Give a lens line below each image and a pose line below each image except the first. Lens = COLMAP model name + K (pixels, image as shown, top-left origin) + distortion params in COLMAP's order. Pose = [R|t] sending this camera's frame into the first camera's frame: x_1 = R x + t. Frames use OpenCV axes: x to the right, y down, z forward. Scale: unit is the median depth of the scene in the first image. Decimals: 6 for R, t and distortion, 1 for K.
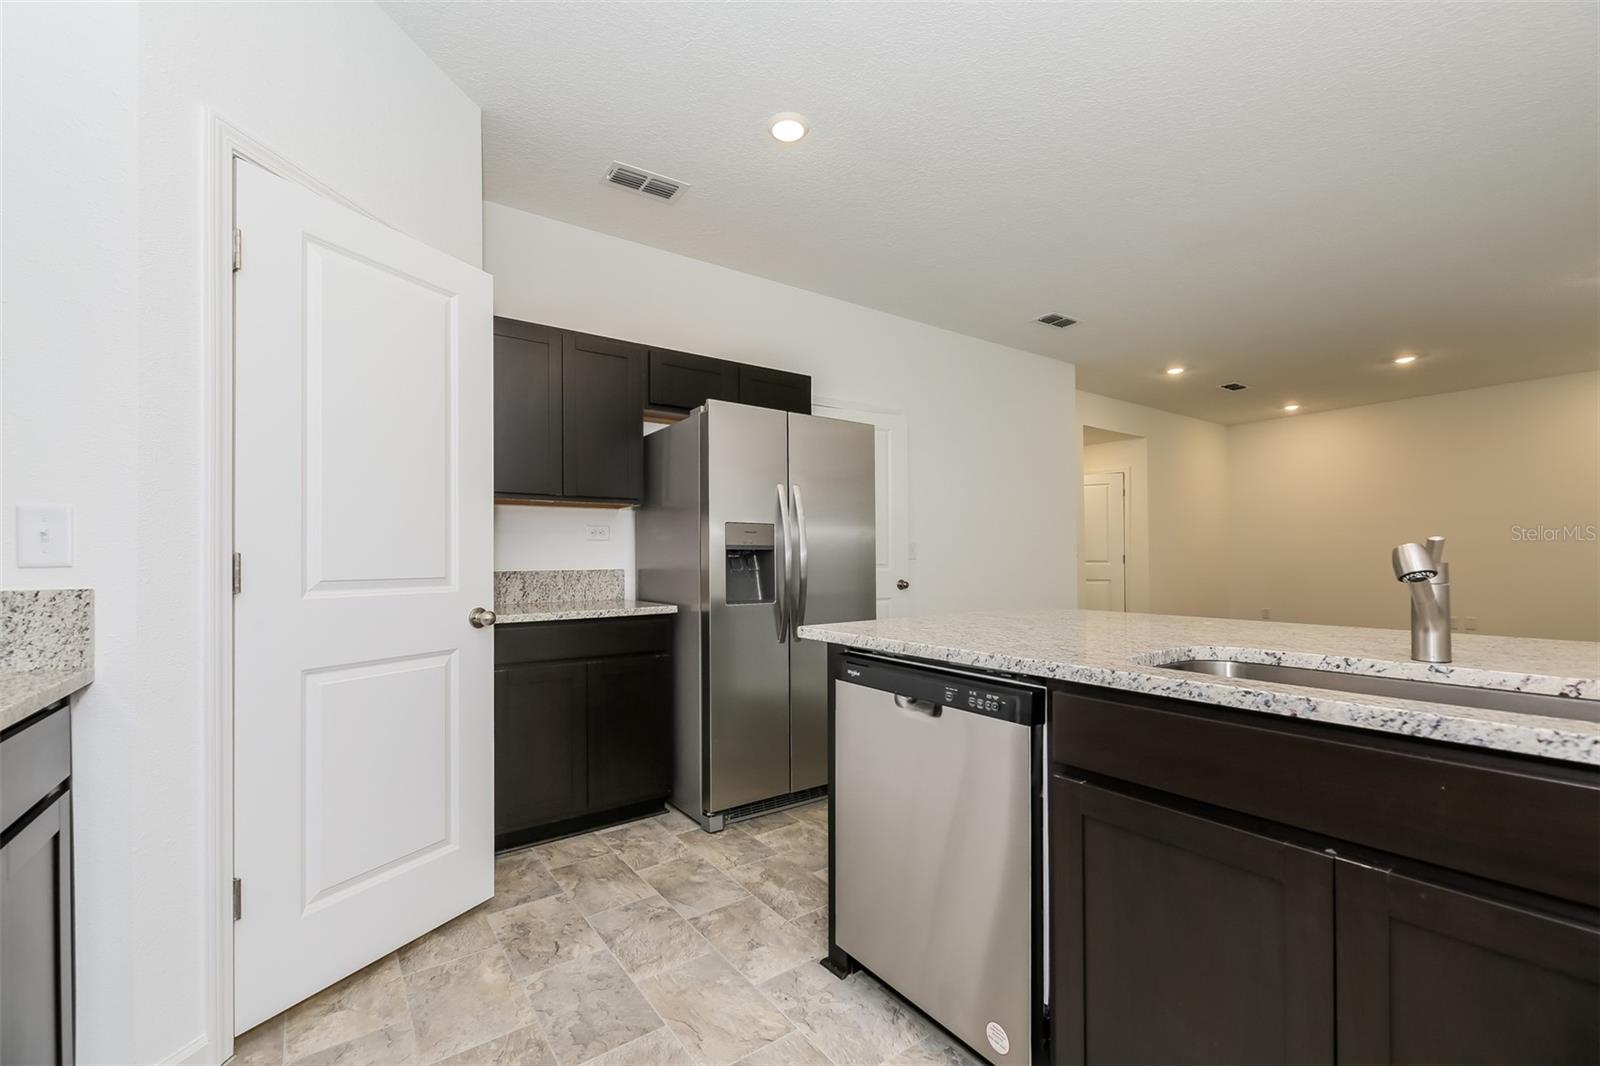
lens RADIAL K [[673.4, 0, 799.6], [0, 673.4, 545.4], [0, 0, 1]] dist [0.001056, -0.000501]
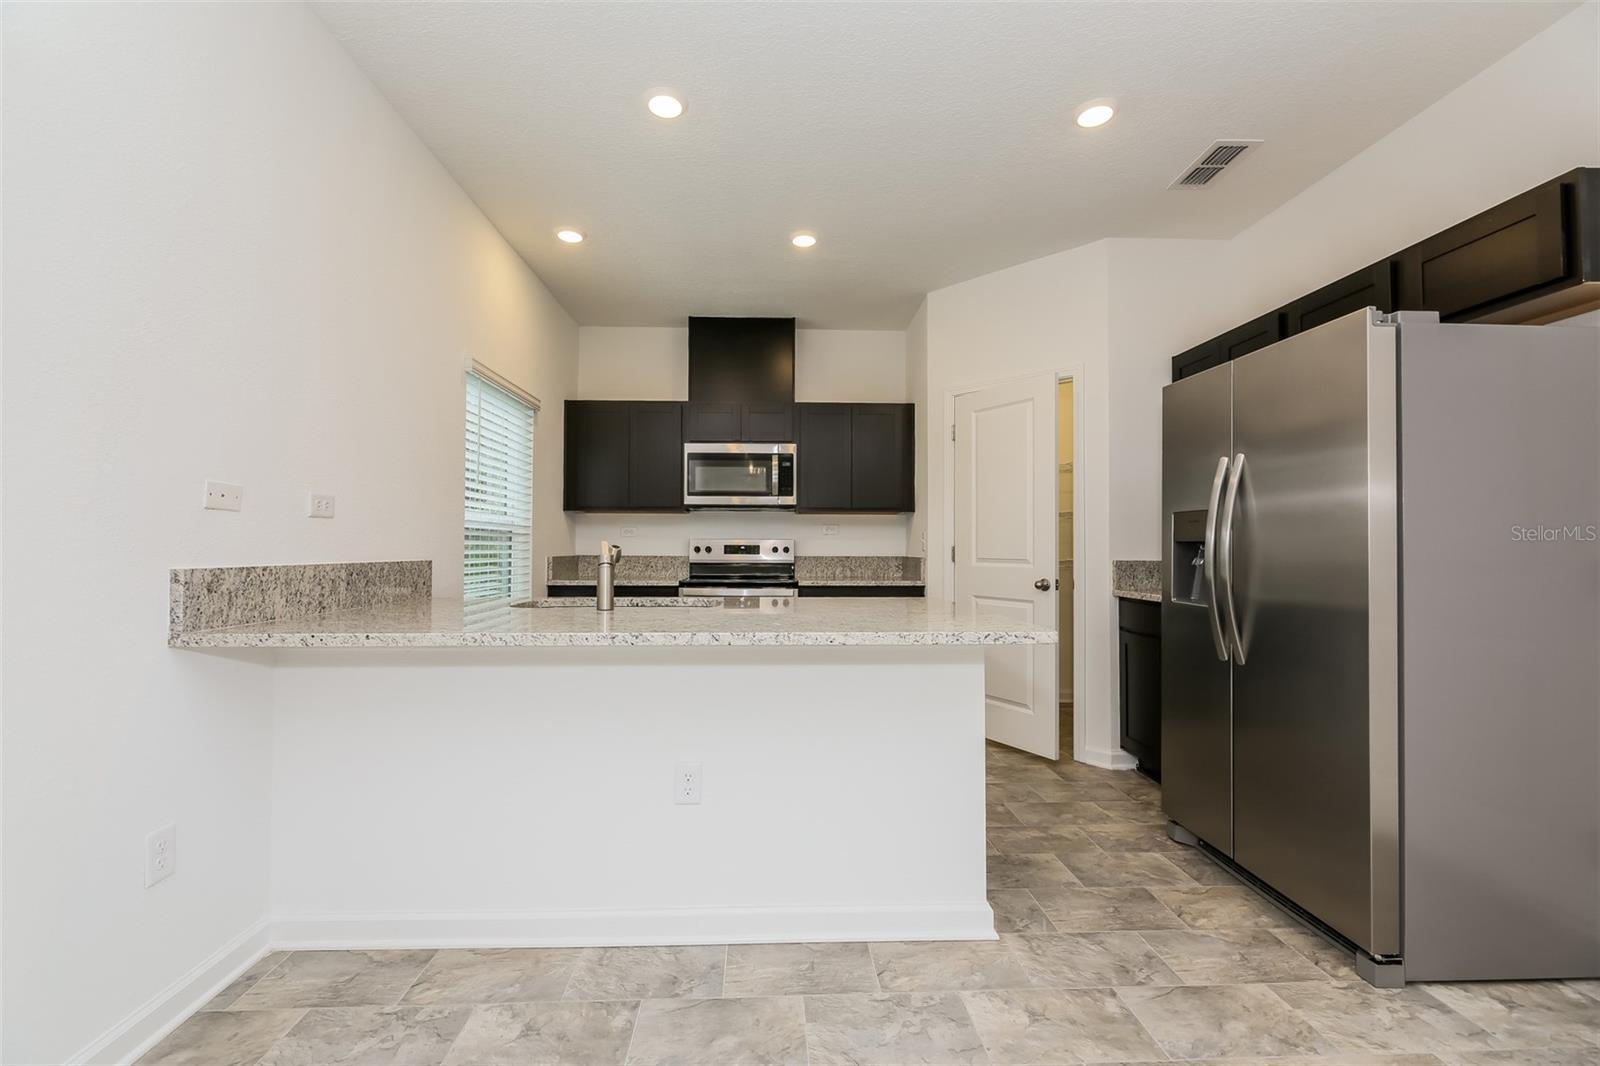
lens RADIAL K [[673.4, 0, 800.6], [0, 673.4, 539.4], [0, 0, 1]] dist [0.001056, -0.000501]
pose [[-0.555546, -0.019128, -0.831266, 1.020589], [0.004159, 0.999659, -0.025783, 0.030222], [0.831475, -0.017781, -0.555277, 1.173123]]
